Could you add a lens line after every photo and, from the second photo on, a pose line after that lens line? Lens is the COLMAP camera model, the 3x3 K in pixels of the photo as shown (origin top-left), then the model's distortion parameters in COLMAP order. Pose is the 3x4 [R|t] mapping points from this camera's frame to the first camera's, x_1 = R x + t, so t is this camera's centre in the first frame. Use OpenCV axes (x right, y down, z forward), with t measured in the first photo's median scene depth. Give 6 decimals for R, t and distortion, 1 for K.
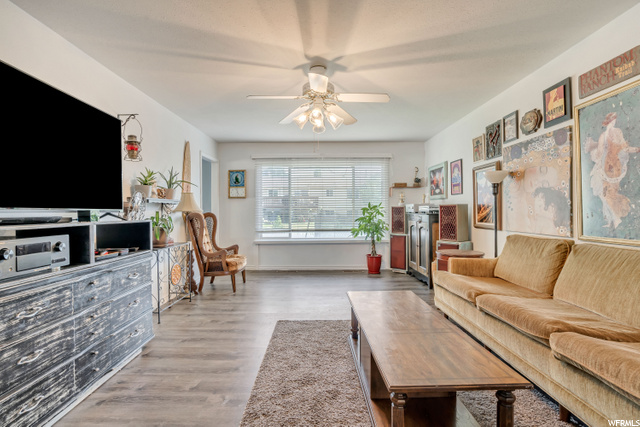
lens RADIAL K [[302.5, 0, 313.8], [0, 302.5, 209.7], [0, 0, 1]] dist [-0.036972, 0.010165]
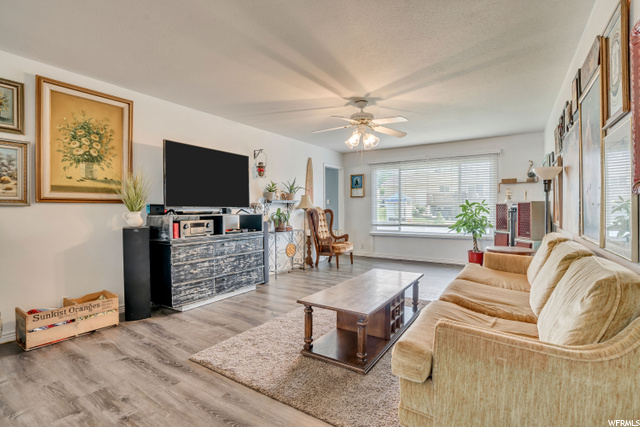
lens RADIAL K [[302.5, 0, 322.2], [0, 302.5, 210.0], [0, 0, 1]] dist [-0.036972, 0.010165]
pose [[0.839583, 0.004890, -0.543210, 0.414567], [0.002861, 0.999906, 0.013424, -0.004770], [0.543224, -0.012825, 0.839490, -0.158239]]
